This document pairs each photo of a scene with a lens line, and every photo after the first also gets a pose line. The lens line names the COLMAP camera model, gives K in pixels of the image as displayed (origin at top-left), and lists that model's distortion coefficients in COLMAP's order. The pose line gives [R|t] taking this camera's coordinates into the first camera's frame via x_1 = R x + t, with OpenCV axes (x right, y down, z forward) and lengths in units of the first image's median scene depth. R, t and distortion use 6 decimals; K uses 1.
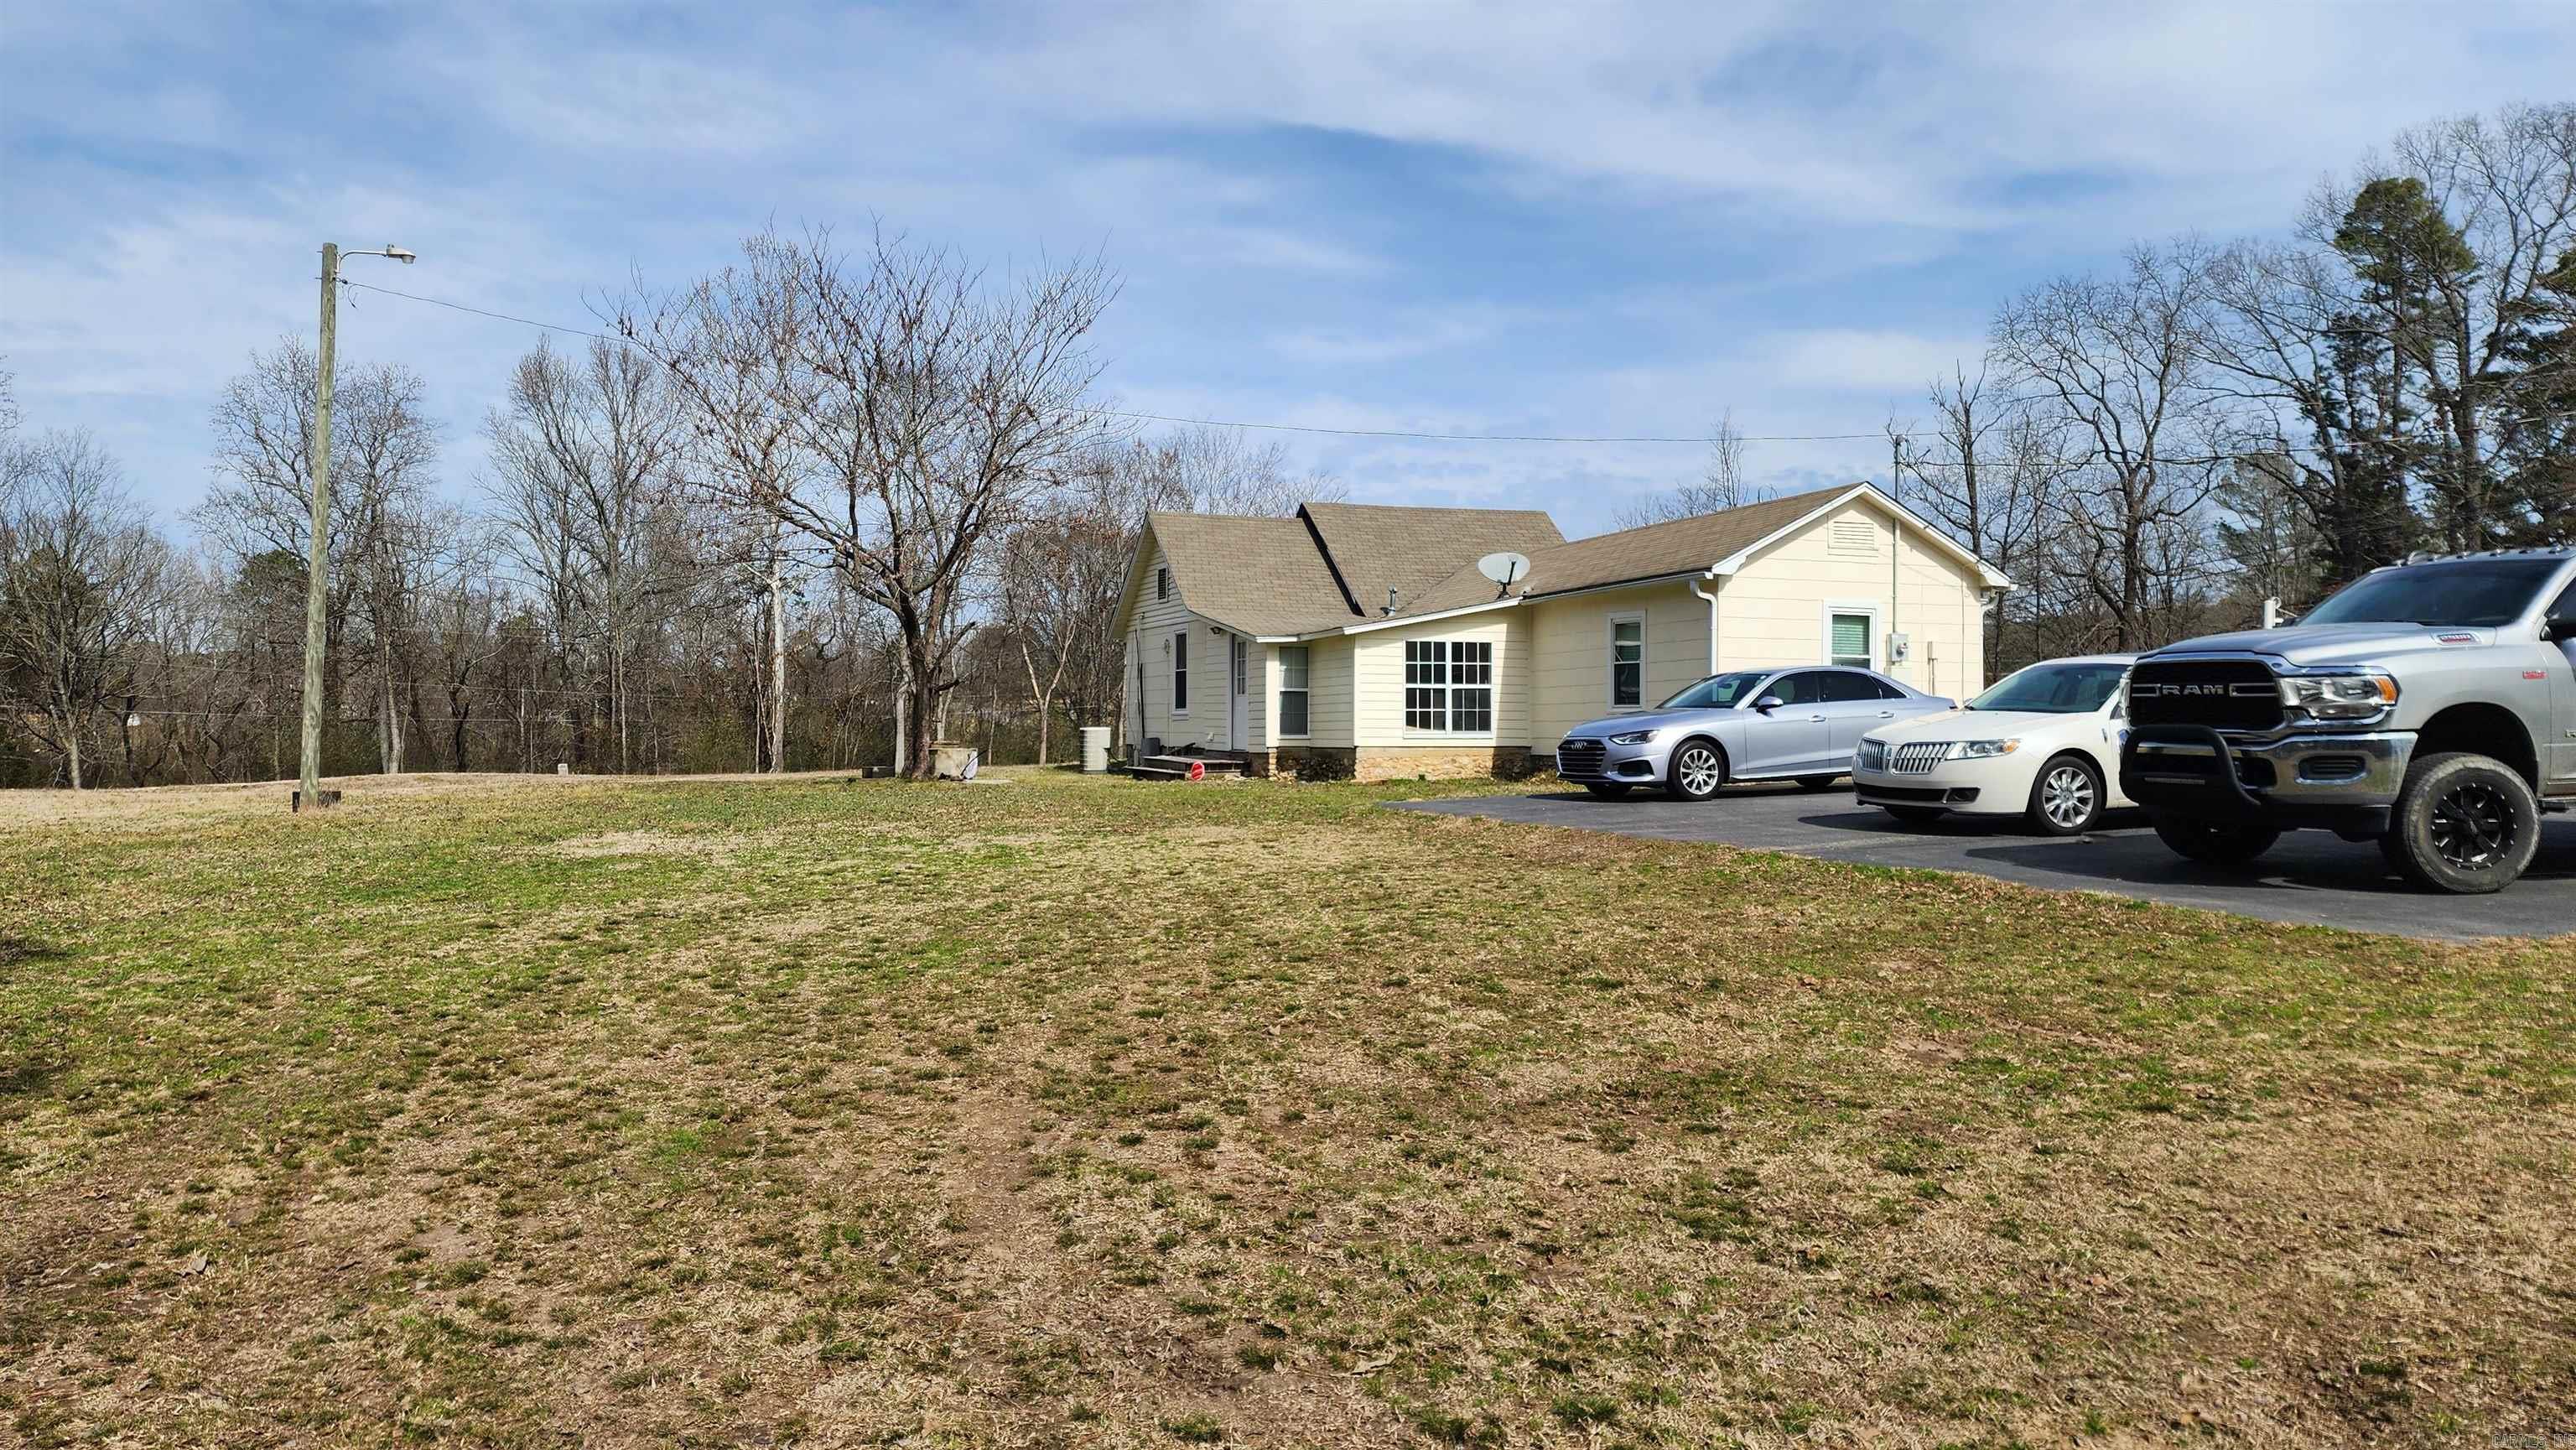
lens RADIAL K [[1707.0, 0, 1279.1], [0, 1707.0, 710.3], [0, 0, 1]] dist [0.086295, -0.077536]
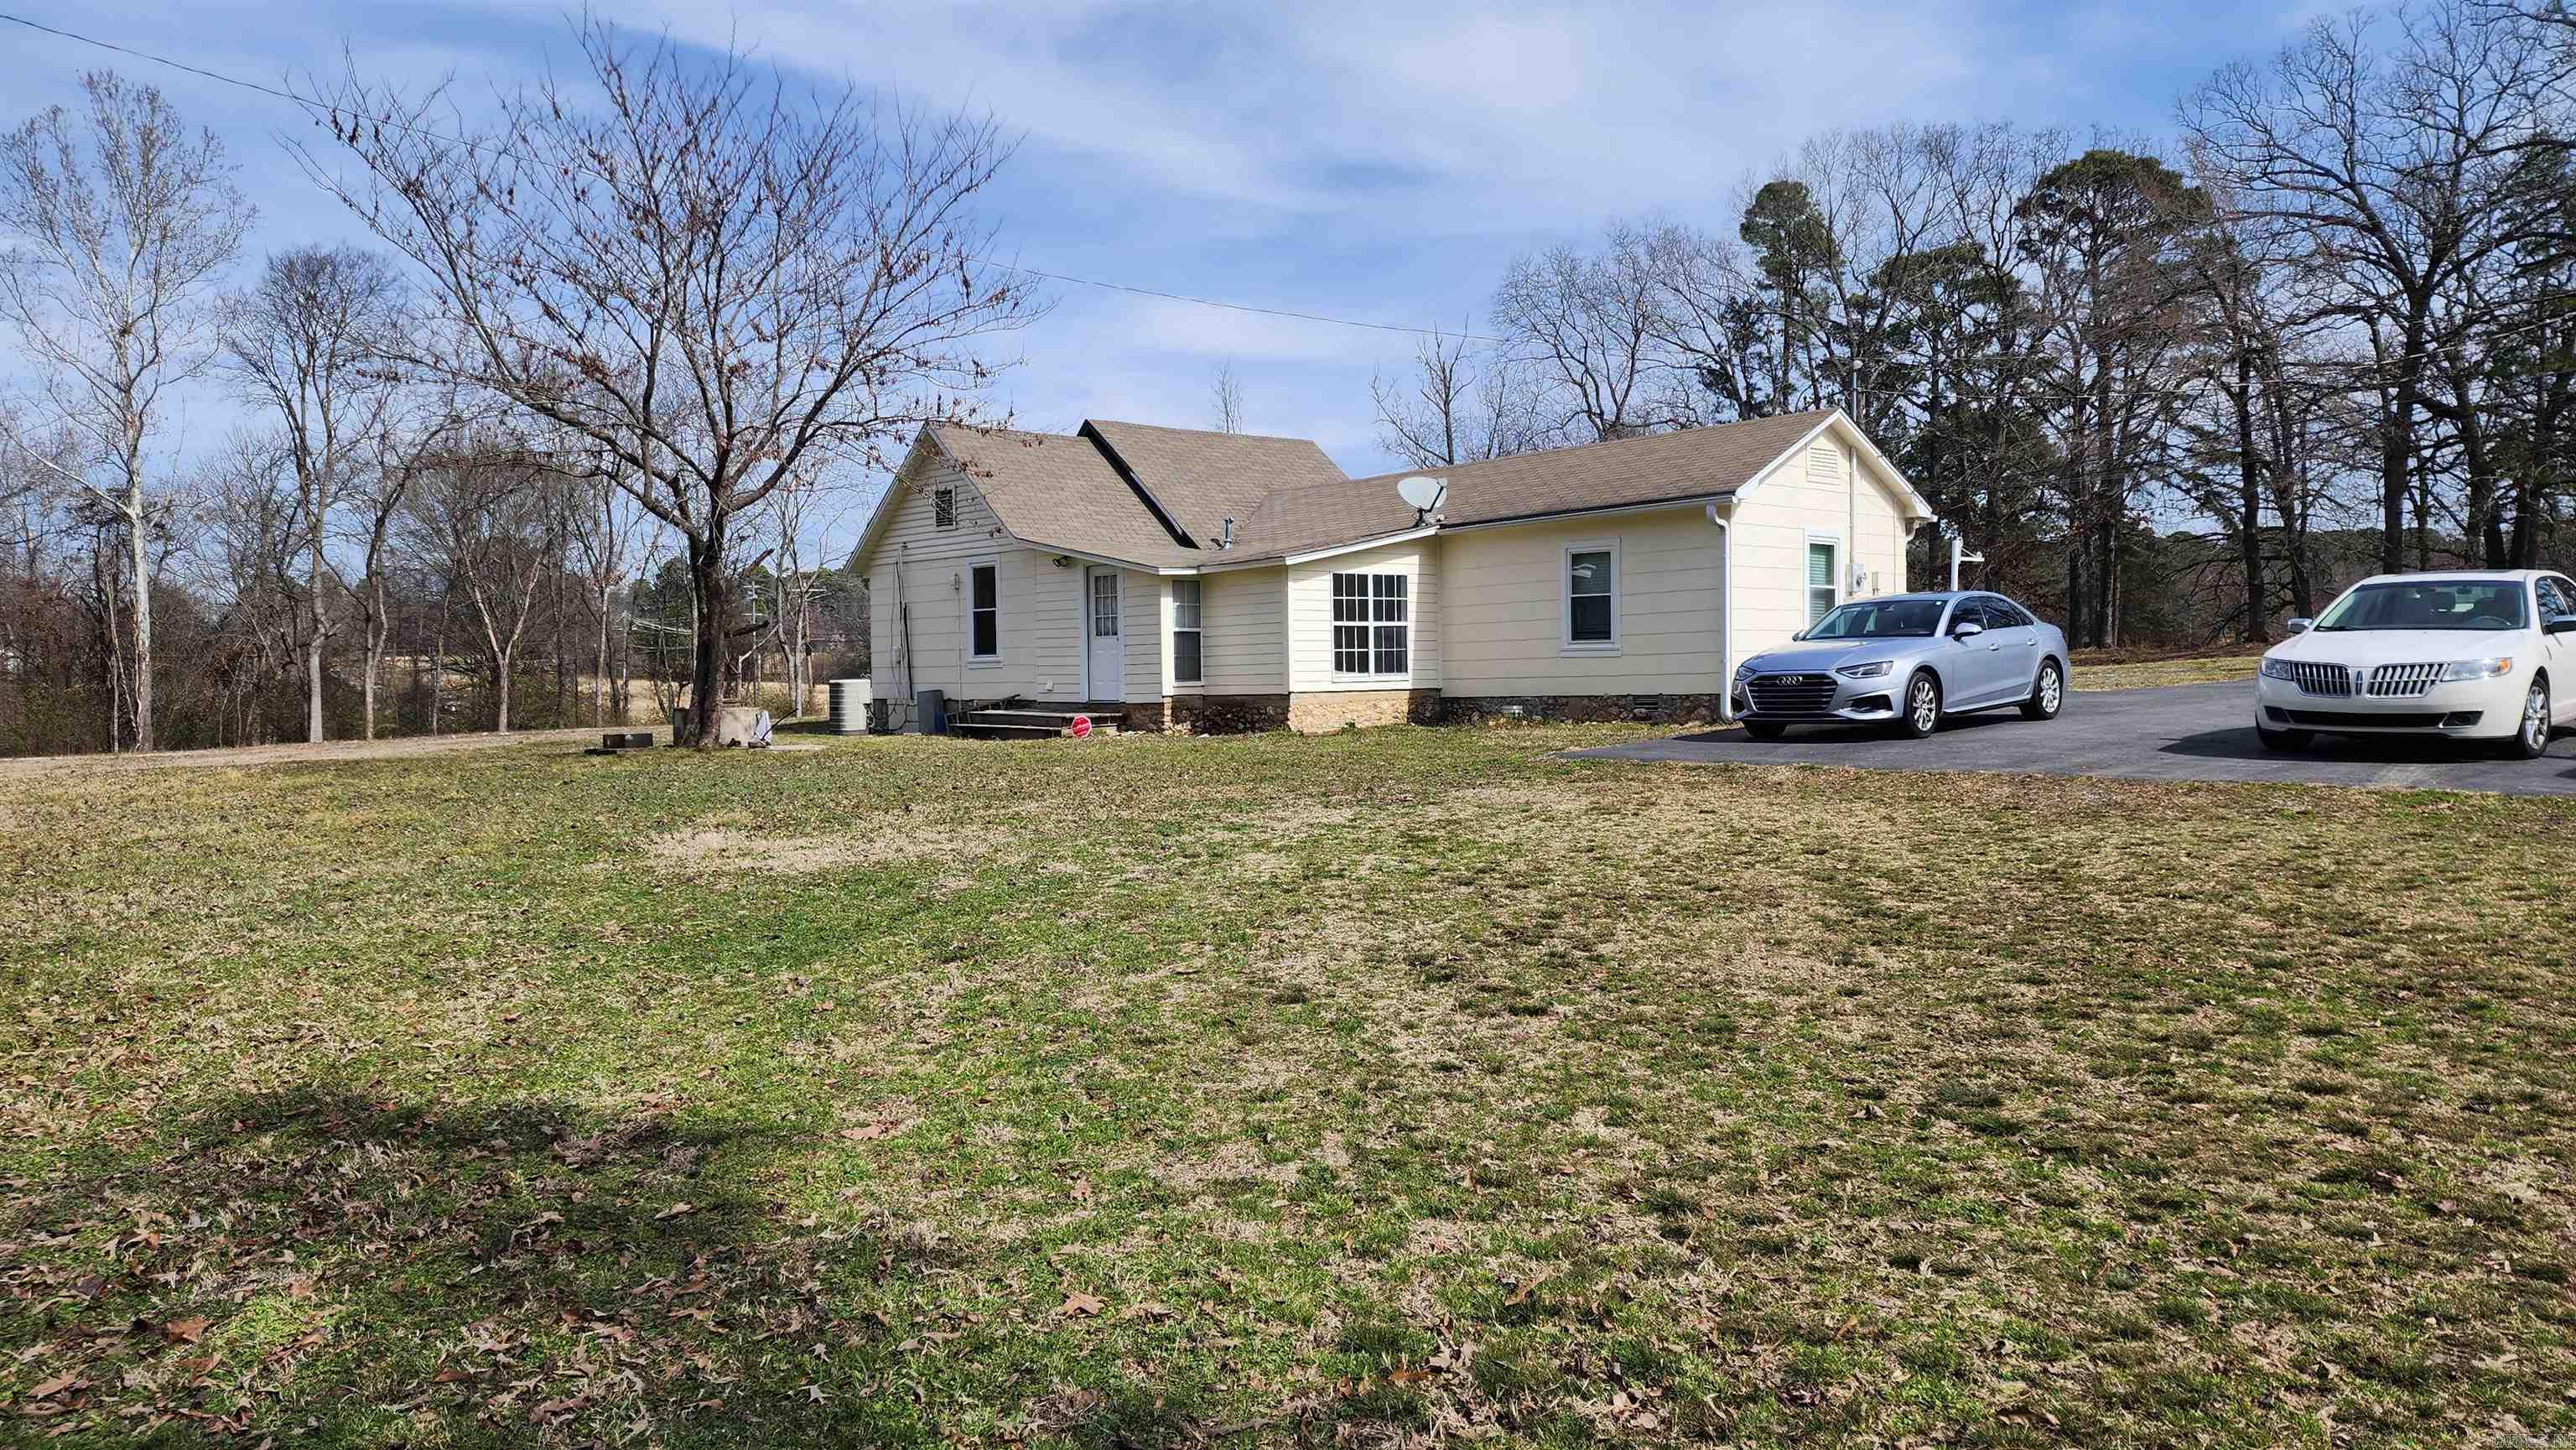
lens RADIAL K [[1707.0, 0, 1279.1], [0, 1707.0, 710.3], [0, 0, 1]] dist [0.086295, -0.077536]
pose [[0.936545, -0.026329, 0.349557, -0.260273], [0.016299, 0.999368, 0.031603, 0.002238], [-0.350168, -0.023901, 0.936382, 0.170673]]
